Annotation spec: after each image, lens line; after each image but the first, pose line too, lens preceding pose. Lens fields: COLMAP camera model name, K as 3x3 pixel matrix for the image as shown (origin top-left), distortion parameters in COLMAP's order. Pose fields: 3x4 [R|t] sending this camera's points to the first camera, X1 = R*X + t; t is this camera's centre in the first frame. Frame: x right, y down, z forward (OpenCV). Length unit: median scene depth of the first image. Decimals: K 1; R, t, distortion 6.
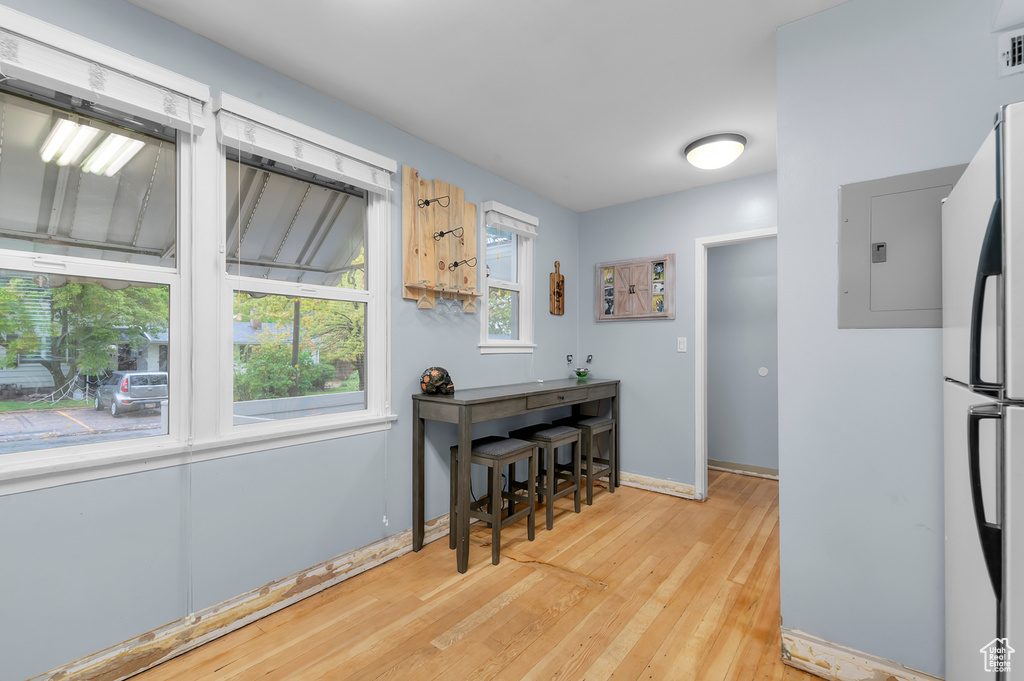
lens RADIAL K [[447.5, 0, 506.1], [0, 447.5, 346.5], [0, 0, 1]] dist [0.008645, -0.003252]
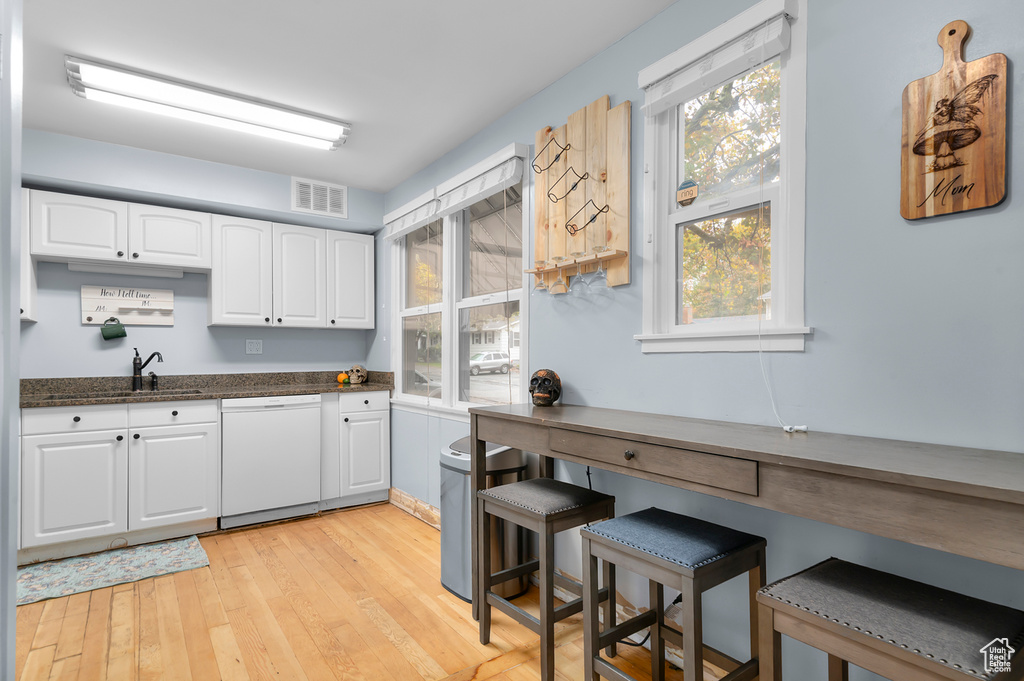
lens RADIAL K [[513.6, 0, 514.4], [0, 513.6, 352.8], [0, 0, 1]] dist [0.013244, -0.003467]
pose [[-0.257831, -0.006752, -0.966167, 0.750408], [0.003363, 0.999963, -0.007886, 0.025053], [0.966184, -0.005282, -0.257798, 1.237084]]
